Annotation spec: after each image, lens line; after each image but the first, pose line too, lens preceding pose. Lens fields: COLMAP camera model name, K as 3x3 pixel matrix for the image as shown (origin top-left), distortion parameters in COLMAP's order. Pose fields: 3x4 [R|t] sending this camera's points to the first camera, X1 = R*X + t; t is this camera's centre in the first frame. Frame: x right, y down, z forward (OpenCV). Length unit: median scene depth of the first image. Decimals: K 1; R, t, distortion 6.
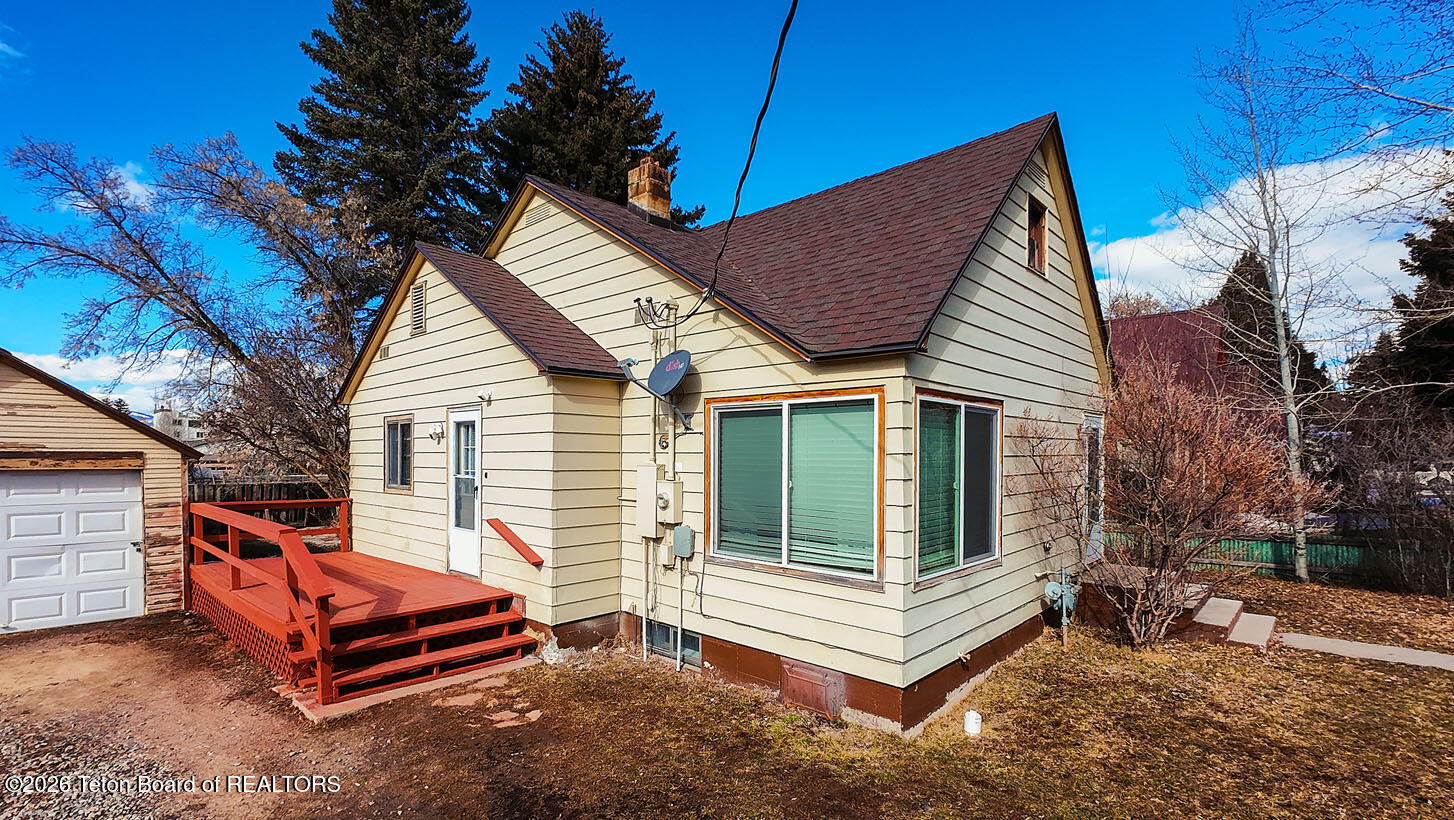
lens RADIAL K [[646.3, 0, 685.8], [0, 646.3, 457.8], [0, 0, 1]] dist [-0.000037, 0.000271]
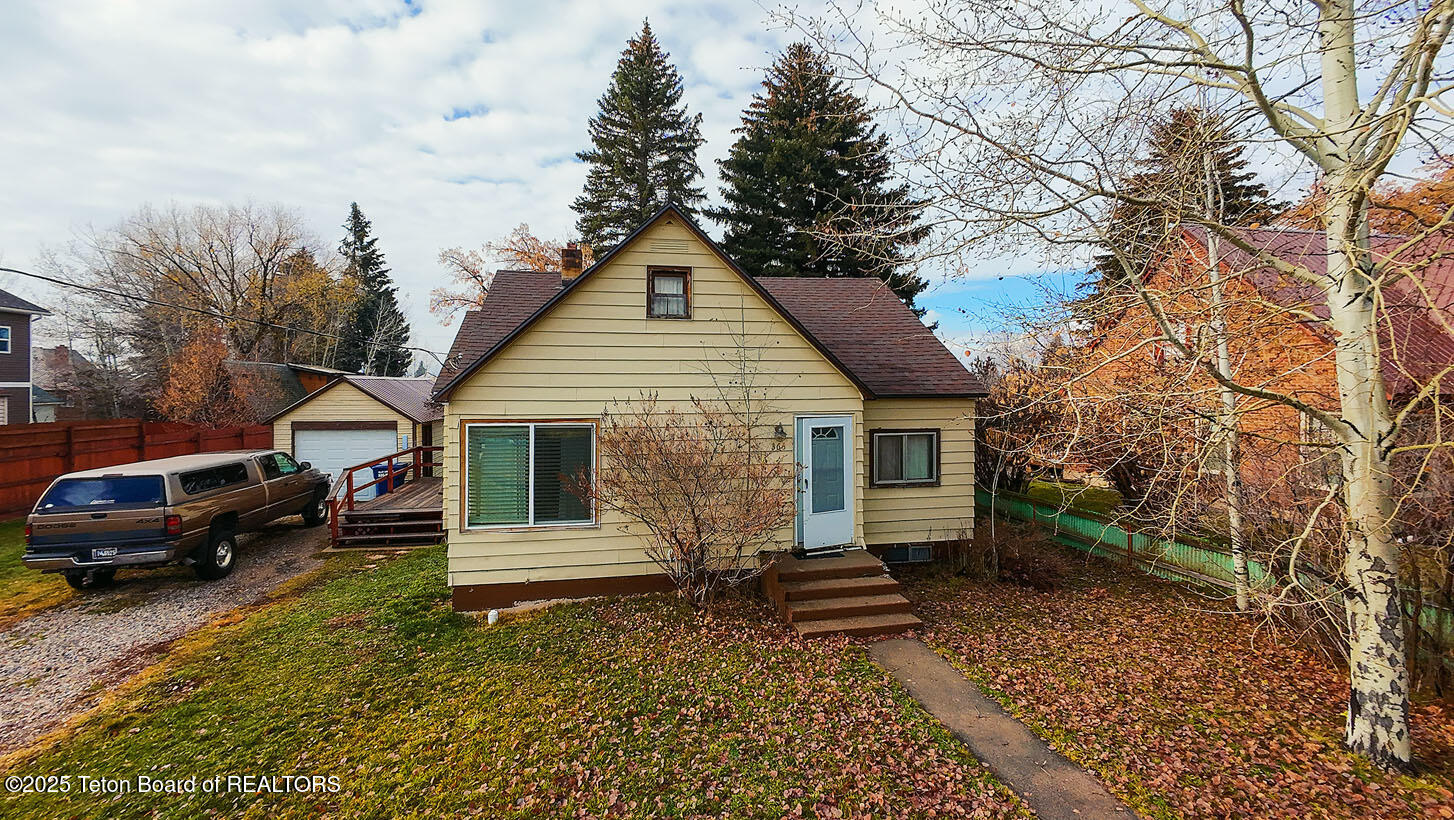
lens RADIAL K [[572.2, 0, 717.6], [0, 572.2, 387.9], [0, 0, 1]] dist [0.001571, 0.000096]
pose [[0.827350, -0.000559, -0.561687, 1.301974], [-0.002547, 0.999985, -0.004748, -0.136230], [0.561682, 0.005359, 0.827336, 0.064022]]
